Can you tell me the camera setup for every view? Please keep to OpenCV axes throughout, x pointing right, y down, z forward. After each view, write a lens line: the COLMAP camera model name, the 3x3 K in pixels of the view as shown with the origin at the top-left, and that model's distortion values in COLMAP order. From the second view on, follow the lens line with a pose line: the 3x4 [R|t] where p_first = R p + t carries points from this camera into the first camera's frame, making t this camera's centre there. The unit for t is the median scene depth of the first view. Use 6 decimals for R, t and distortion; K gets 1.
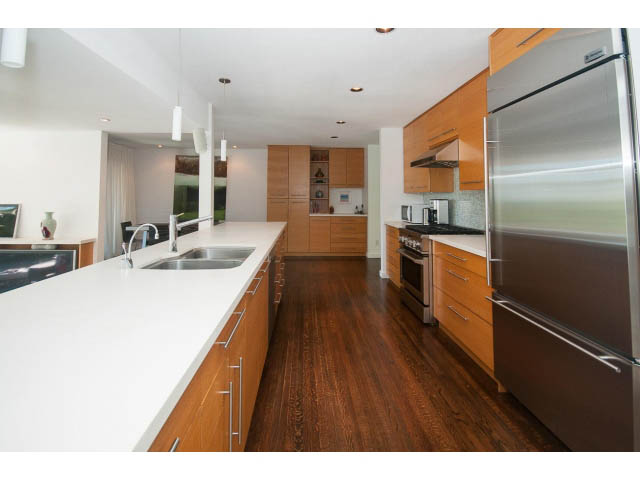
lens RADIAL K [[285.7, 0, 309.4], [0, 285.7, 183.2], [0, 0, 1]] dist [-0.007937, -0.001354]
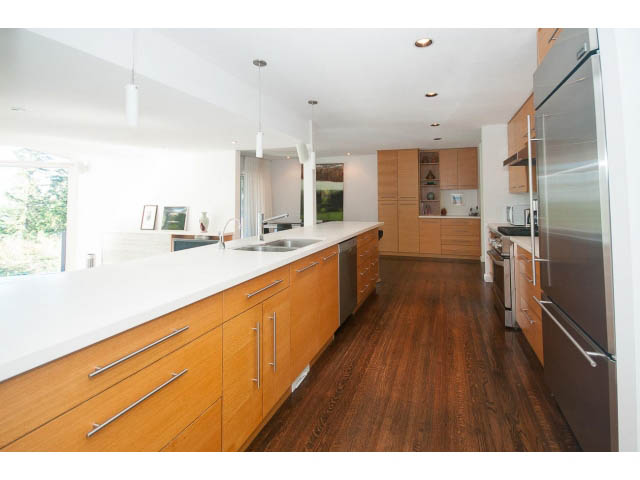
lens RADIAL K [[285.7, 0, 354.2], [0, 285.7, 187.5], [0, 0, 1]] dist [-0.007937, -0.001354]
pose [[0.949828, -0.024173, -0.311838, 0.174265], [0.025840, 0.999665, 0.001213, 0.000777], [0.311705, -0.009210, 0.950134, -0.066080]]
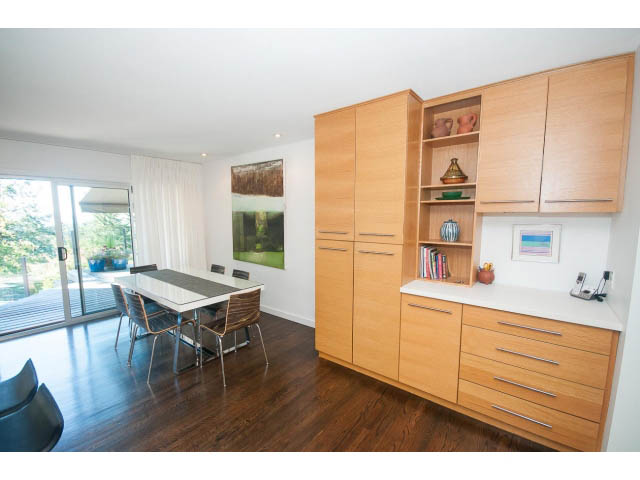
lens RADIAL K [[285.7, 0, 326.1], [0, 285.7, 249.3], [0, 0, 1]] dist [-0.007937, -0.001354]
pose [[0.772064, 0.069059, -0.631781, 0.271686], [0.038077, 0.987267, 0.154448, -0.001210], [0.634403, -0.143300, 0.759604, 1.137091]]
